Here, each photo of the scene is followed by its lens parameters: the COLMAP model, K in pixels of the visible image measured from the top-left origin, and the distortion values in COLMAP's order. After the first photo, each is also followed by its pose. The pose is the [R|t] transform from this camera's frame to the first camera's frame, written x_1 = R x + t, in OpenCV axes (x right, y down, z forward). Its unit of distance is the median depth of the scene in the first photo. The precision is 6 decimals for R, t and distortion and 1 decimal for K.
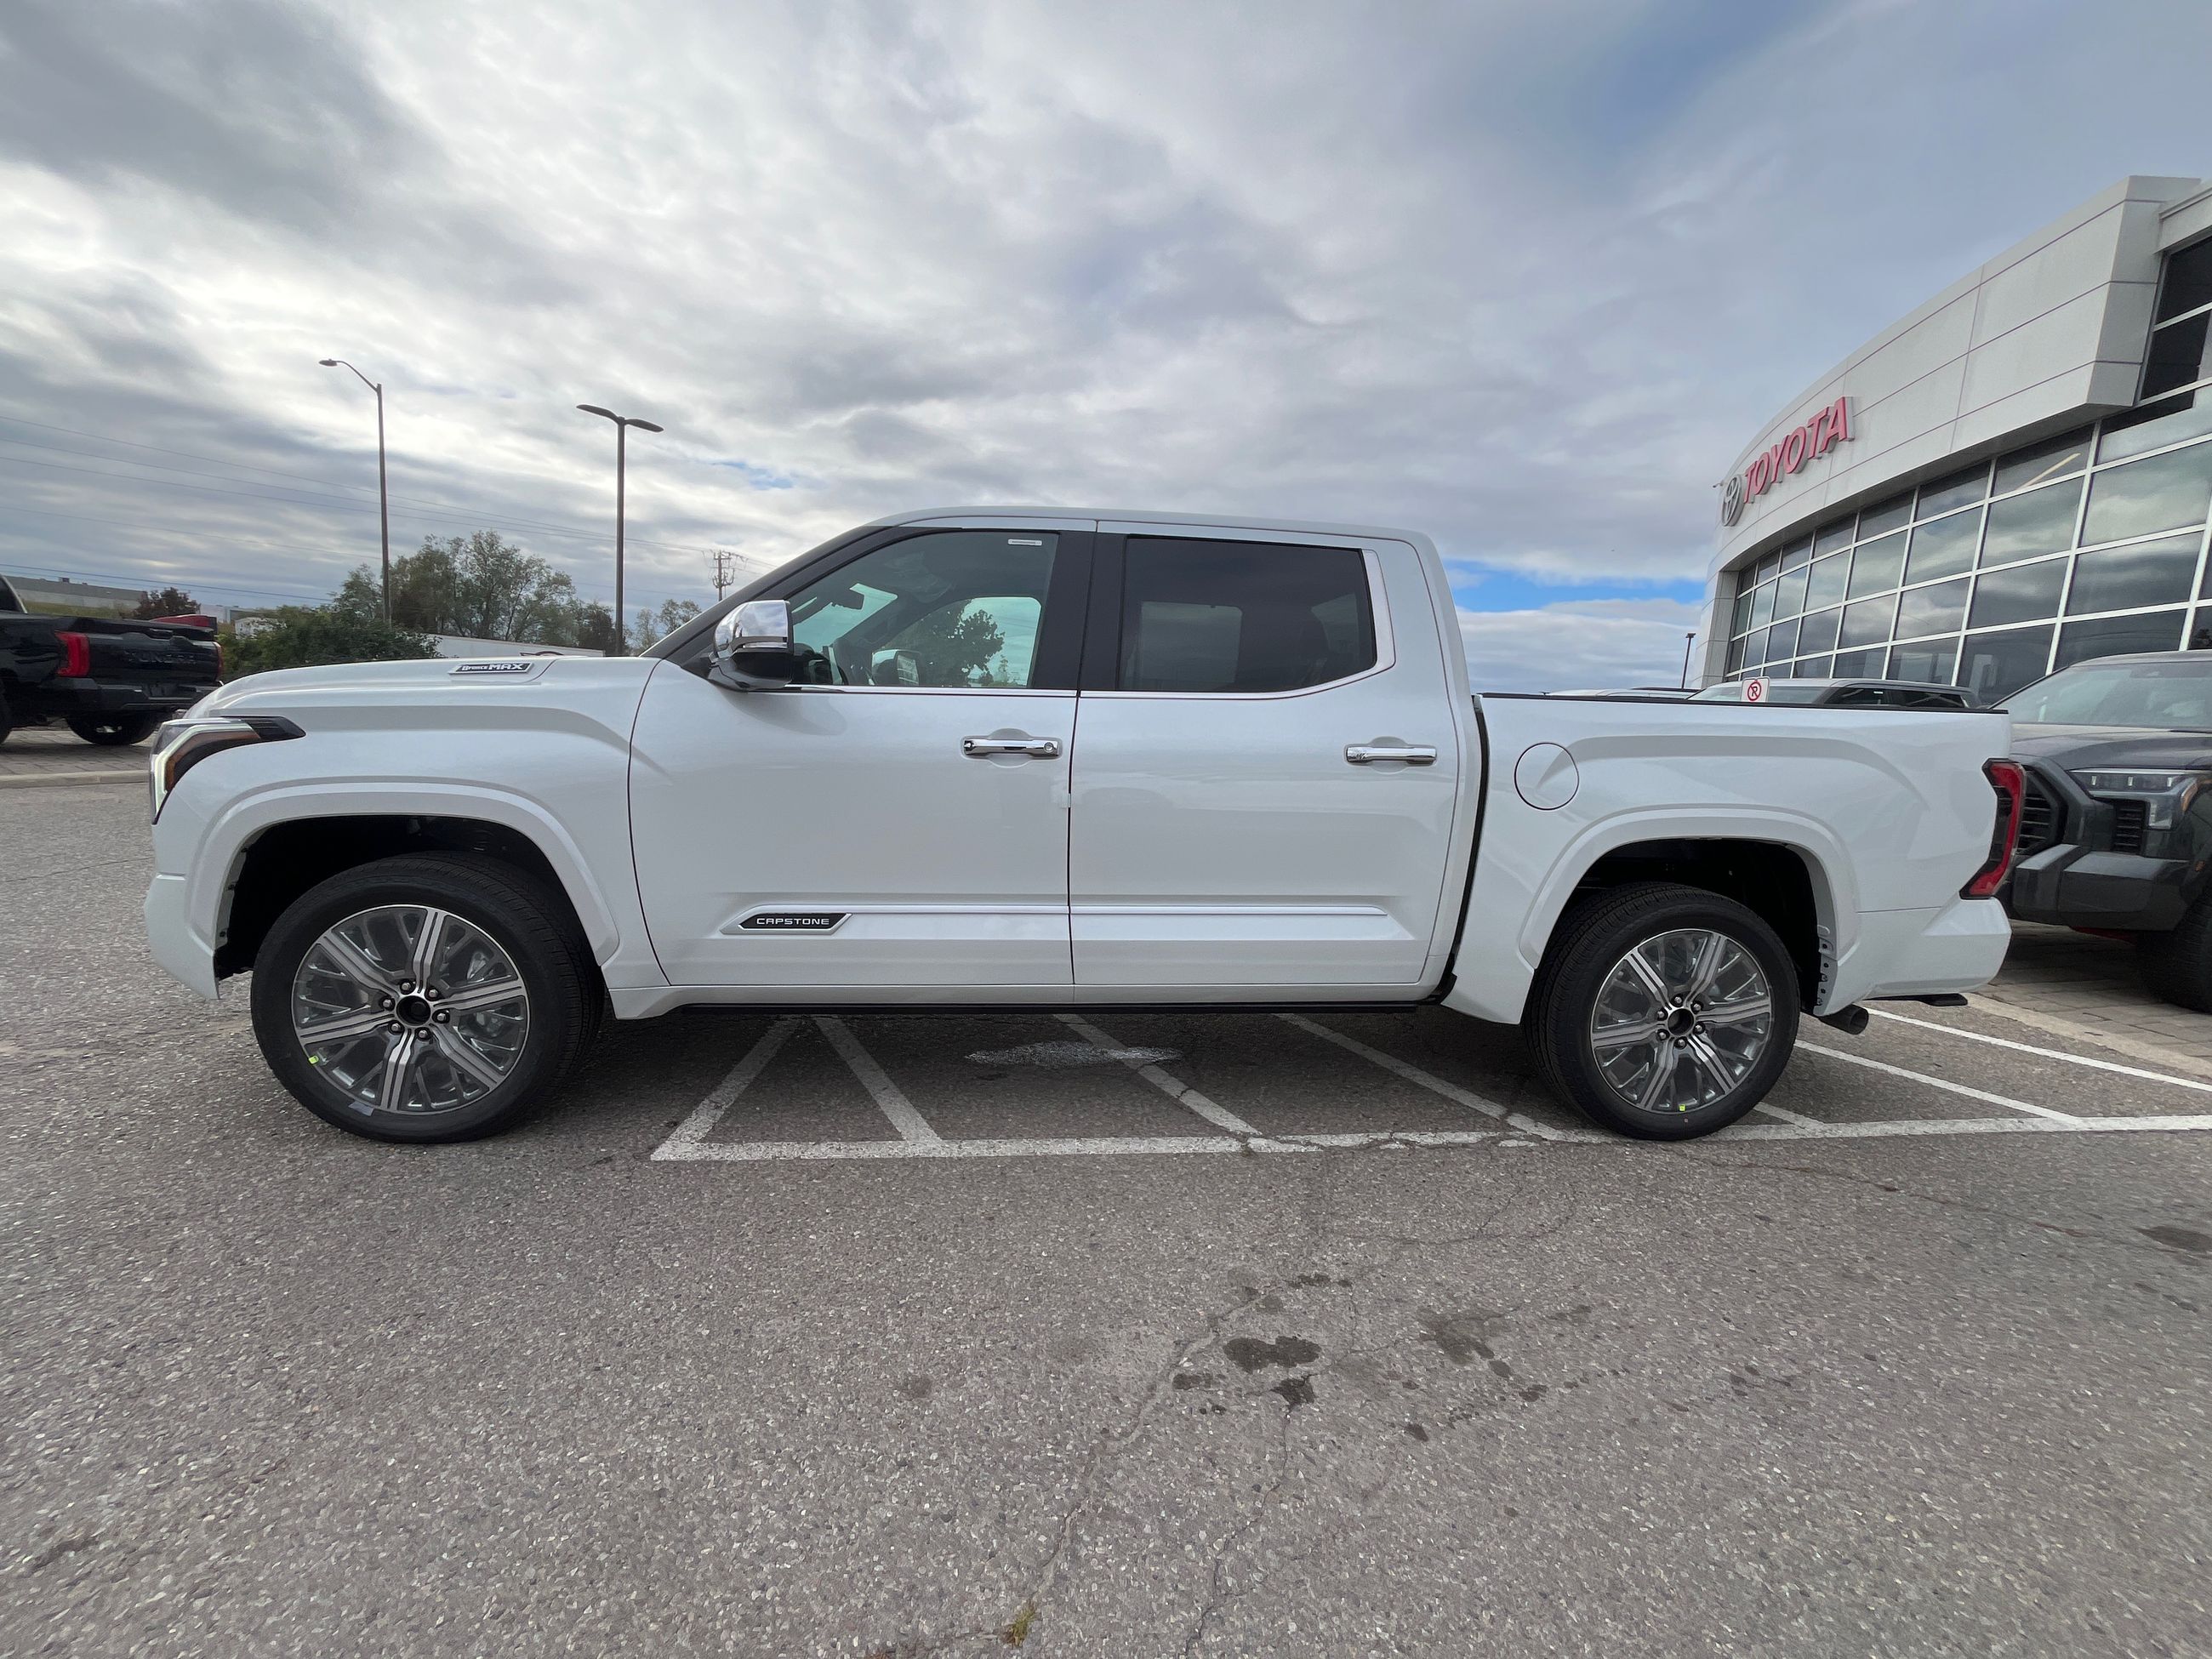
lens RADIAL K [[911.7, 0, 1098.8], [0, 911.7, 824.5], [0, 0, 1]] dist [-0.000977, 0.003588]
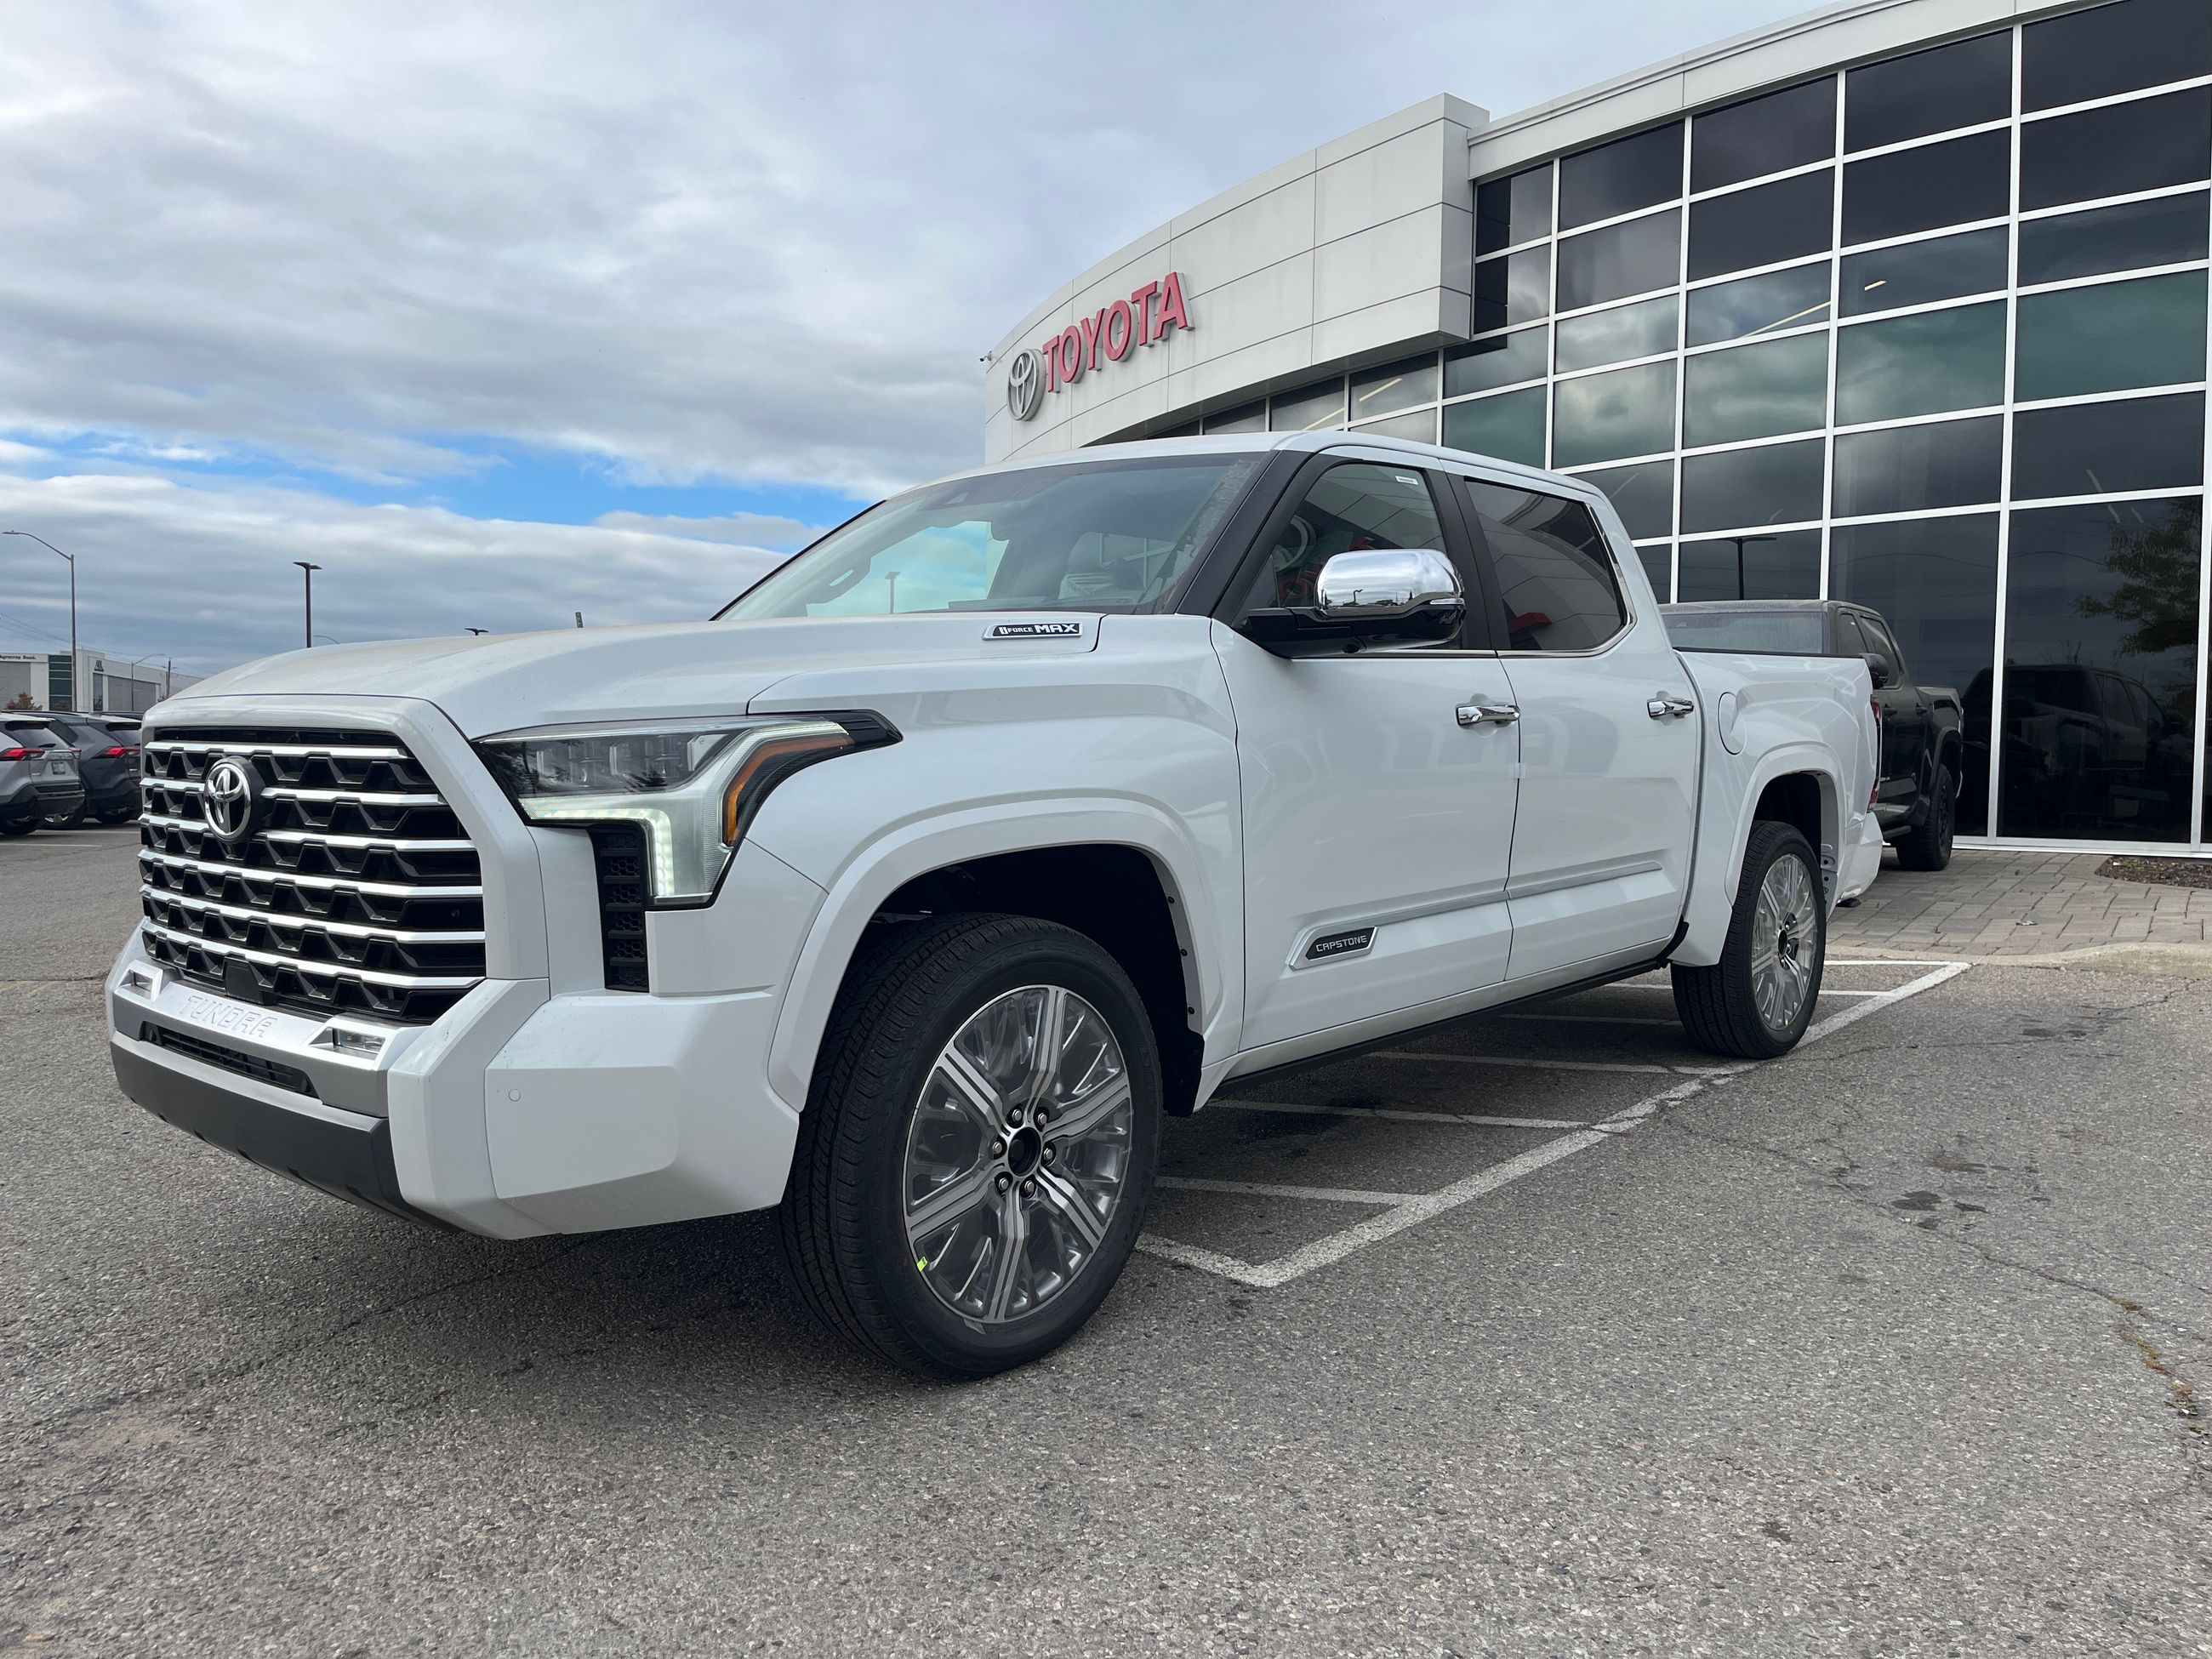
lens RADIAL K [[1710.7, 0, 1179.2], [0, 1710.7, 835.2], [0, 0, 1]] dist [0.104655, -0.111928]
pose [[0.702091, -0.092362, 0.706071, -1.246989], [0.125952, 0.992026, 0.004526, -0.009924], [-0.700859, 0.085753, 0.708126, 0.026426]]
